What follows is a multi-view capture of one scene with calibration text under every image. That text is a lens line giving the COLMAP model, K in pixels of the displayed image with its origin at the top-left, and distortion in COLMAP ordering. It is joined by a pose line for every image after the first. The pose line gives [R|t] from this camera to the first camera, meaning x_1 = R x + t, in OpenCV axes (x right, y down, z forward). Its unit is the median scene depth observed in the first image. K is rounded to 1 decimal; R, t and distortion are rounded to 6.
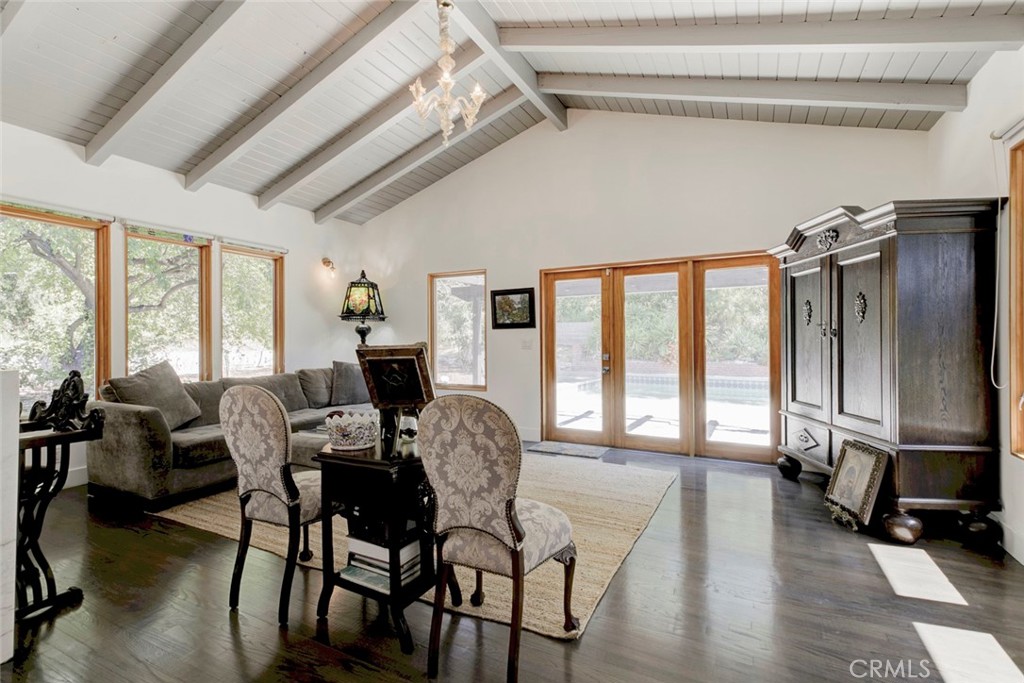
lens RADIAL K [[463.3, 0, 514.8], [0, 463.3, 341.9], [0, 0, 1]] dist [-0.004118, -0.000205]
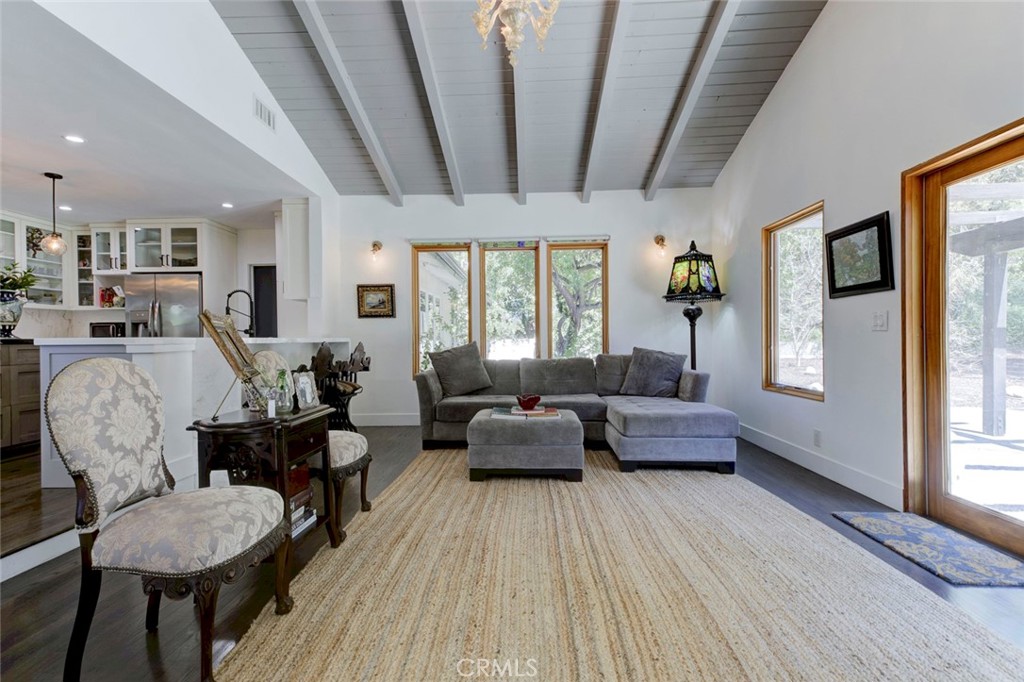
lens RADIAL K [[463.3, 0, 502.2], [0, 463.3, 343.4], [0, 0, 1]] dist [-0.004118, -0.000205]
pose [[0.396369, 0.008153, -0.918055, 0.325537], [0.003023, 0.999944, 0.010185, 0.021915], [0.918086, -0.006812, 0.396322, 0.376488]]
